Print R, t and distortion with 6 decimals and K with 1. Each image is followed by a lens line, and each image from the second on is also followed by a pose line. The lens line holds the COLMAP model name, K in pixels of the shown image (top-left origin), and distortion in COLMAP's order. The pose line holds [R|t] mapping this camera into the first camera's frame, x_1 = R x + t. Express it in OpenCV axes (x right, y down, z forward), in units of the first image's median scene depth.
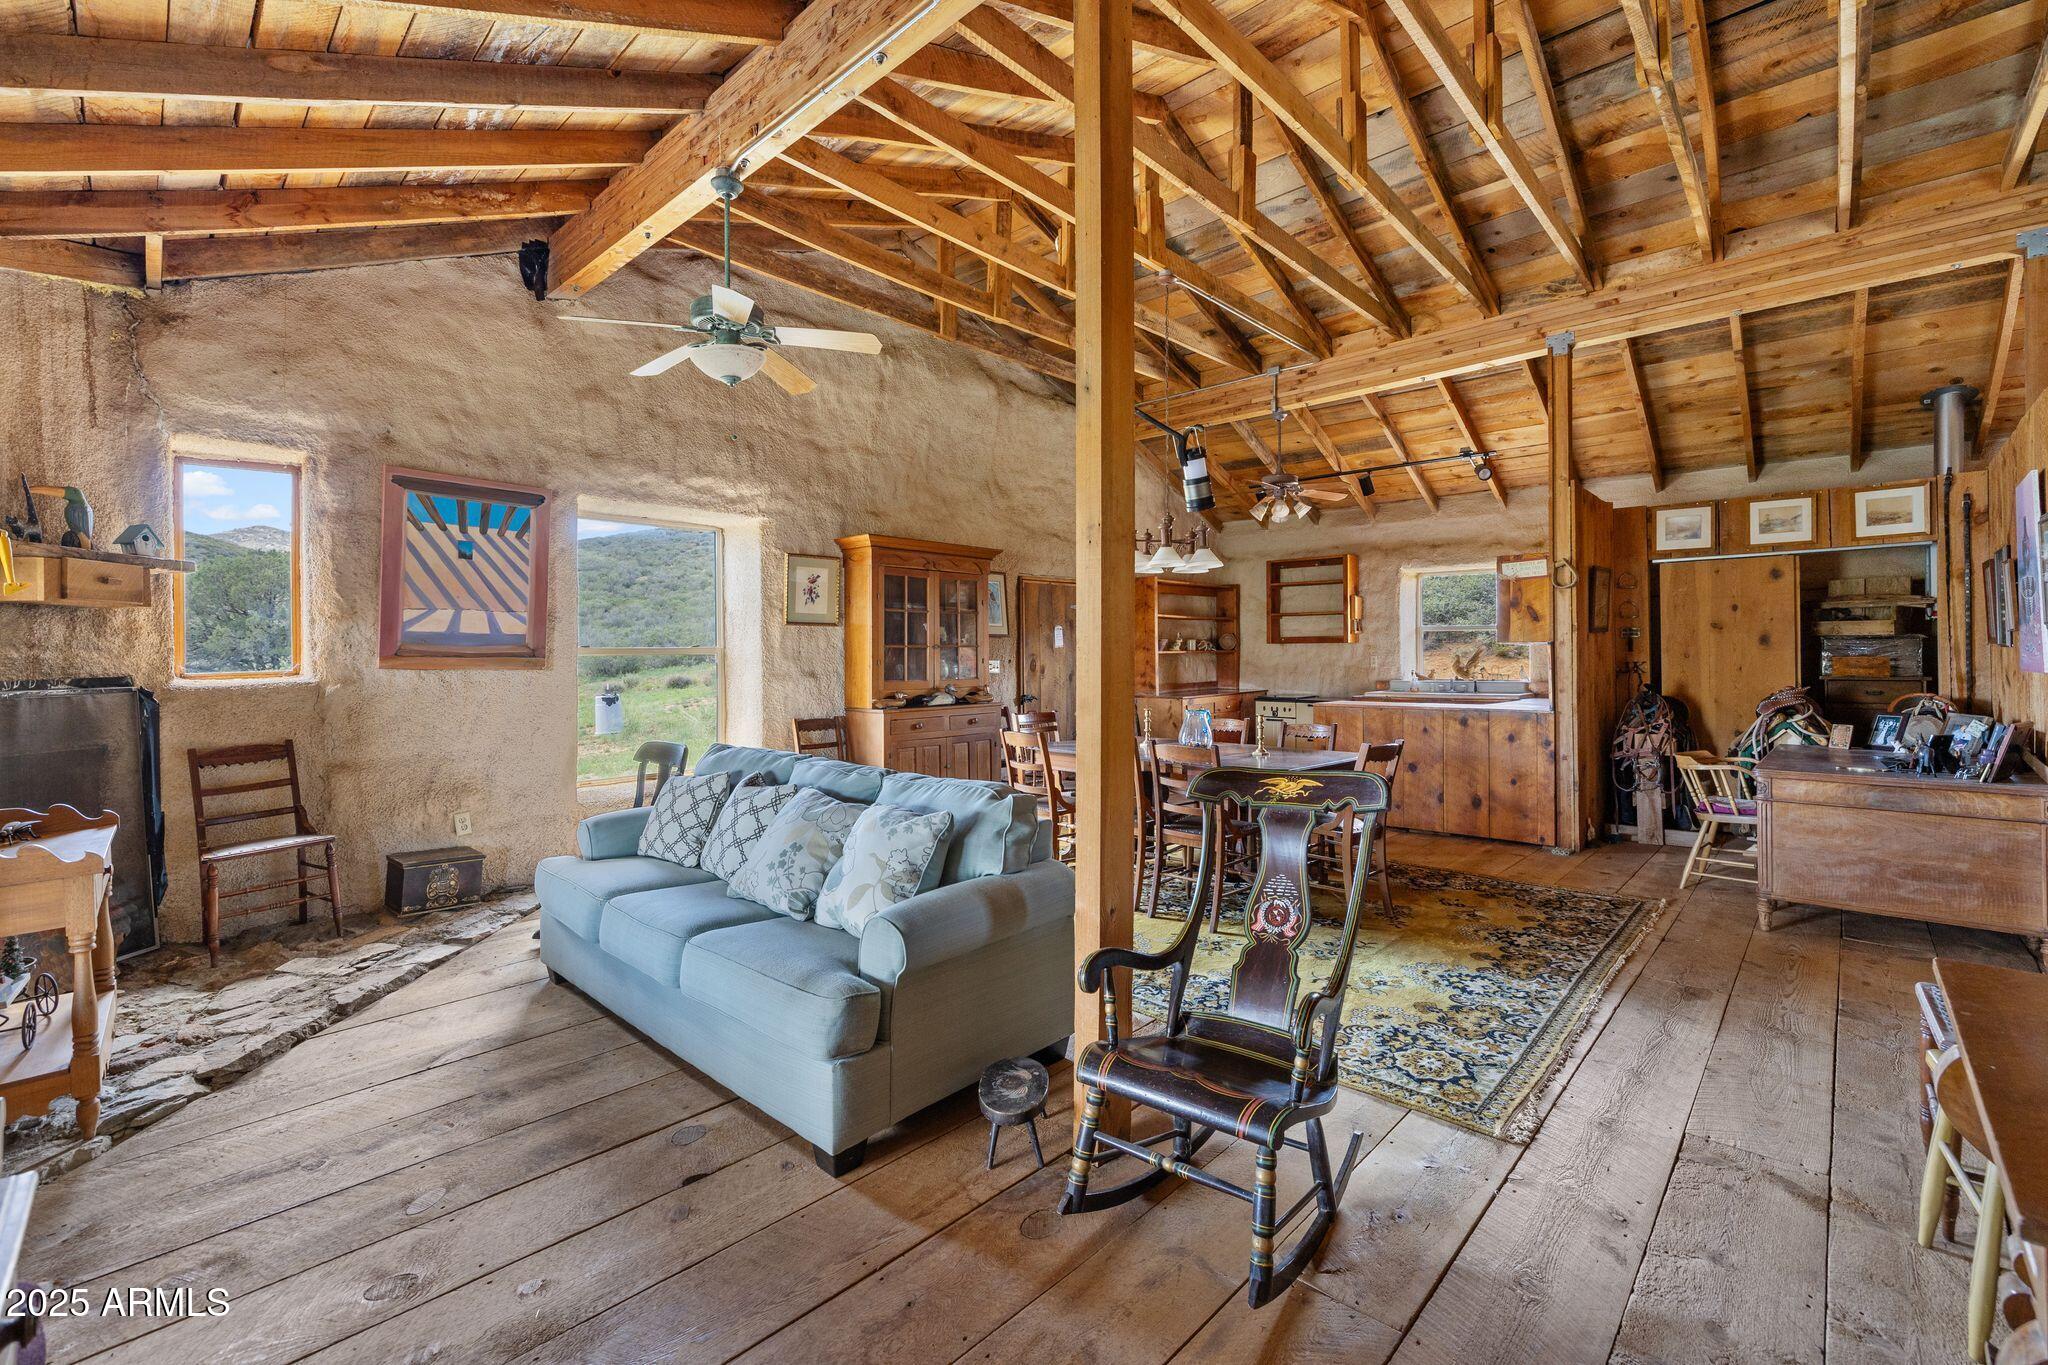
lens RADIAL K [[875.7, 0, 1022.9], [0, 875.7, 651.7], [0, 0, 1]] dist [-0.001487, 0.000190]
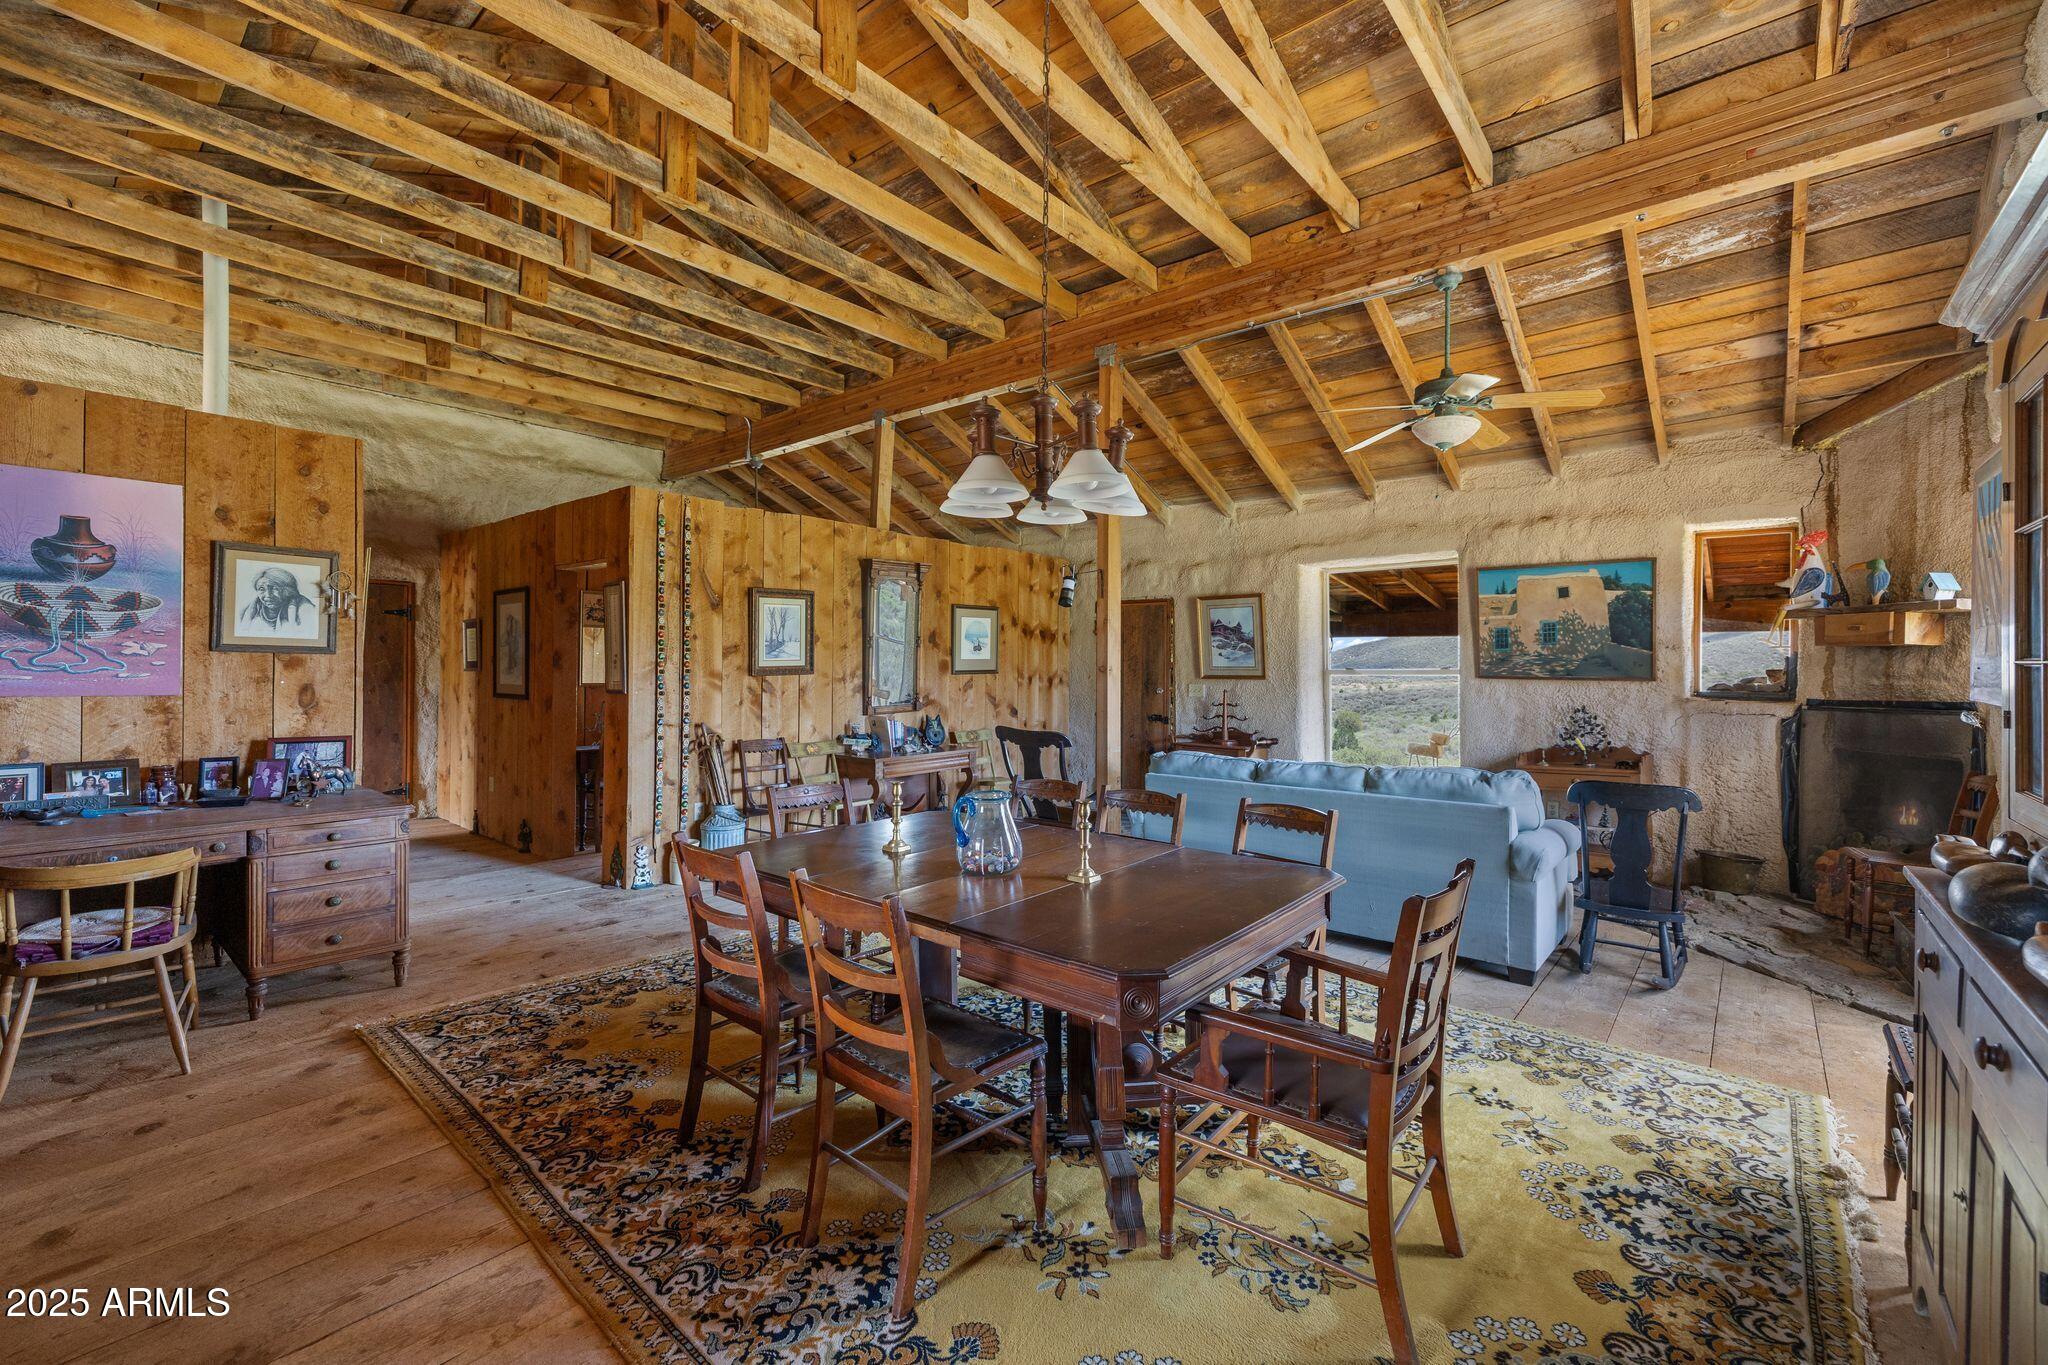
lens RADIAL K [[859.3, 0, 1016.6], [0, 859.3, 667.0], [0, 0, 1]] dist [0.000286, 0.000874]
pose [[-0.998903, -0.005015, -0.046565, 0.215485], [-0.004570, 0.999943, -0.009663, -0.001225], [0.046611, -0.009440, -0.998869, 1.579657]]
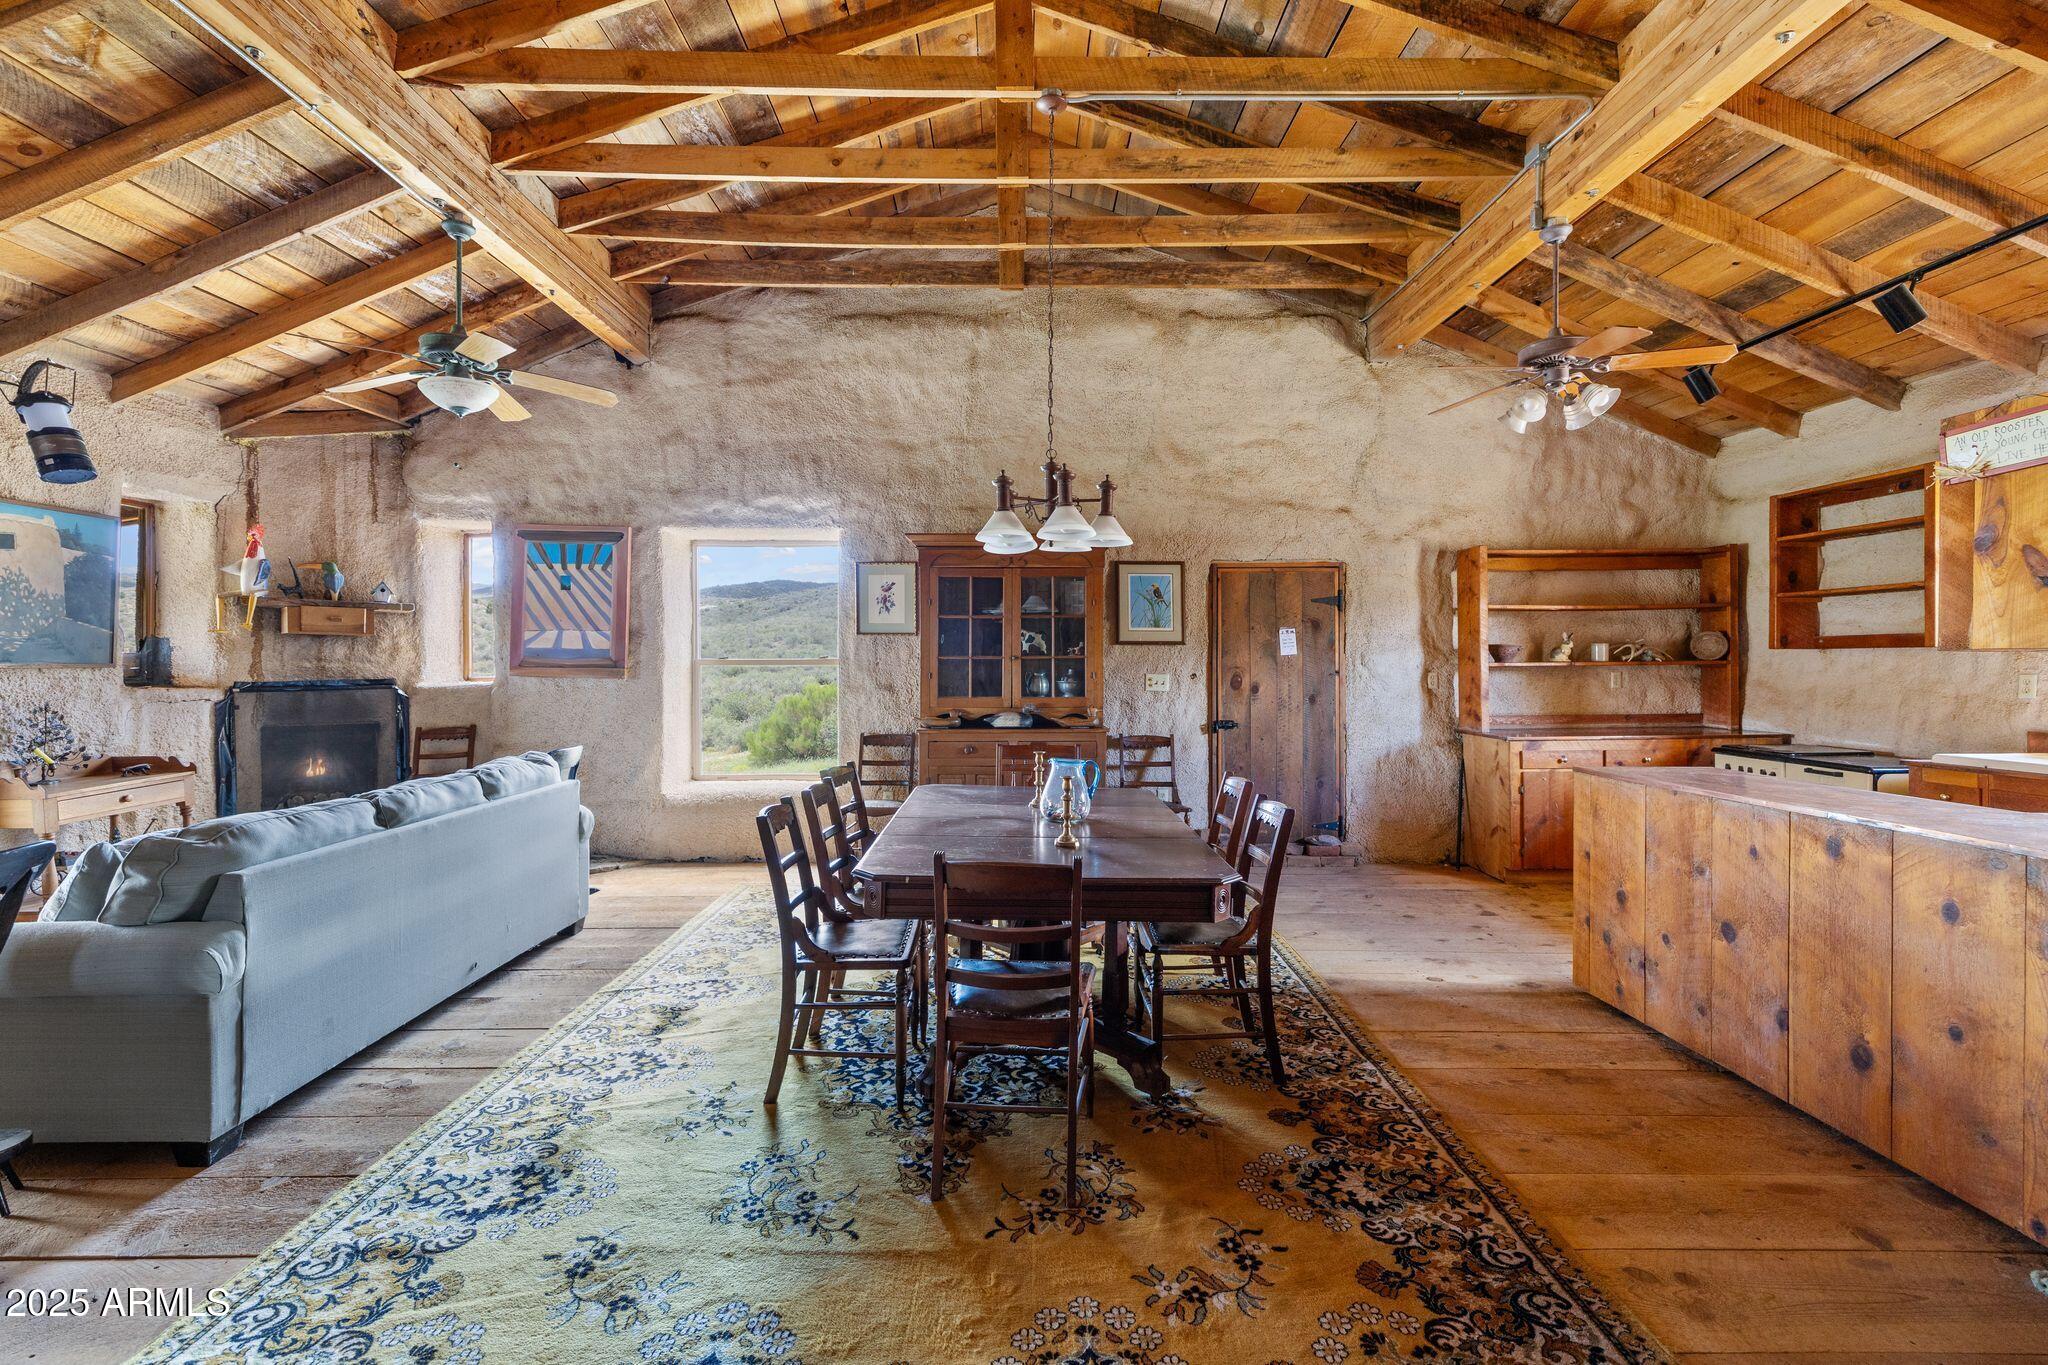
lens RADIAL K [[858.4, 0, 1016.6], [0, 858.4, 663.6], [0, 0, 1]] dist [0.000264, 0.000344]
pose [[0.689780, 0.006778, -0.723987, 0.664082], [-0.000226, 0.999958, 0.009146, -0.010106], [0.724019, -0.006146, 0.689753, 0.571289]]
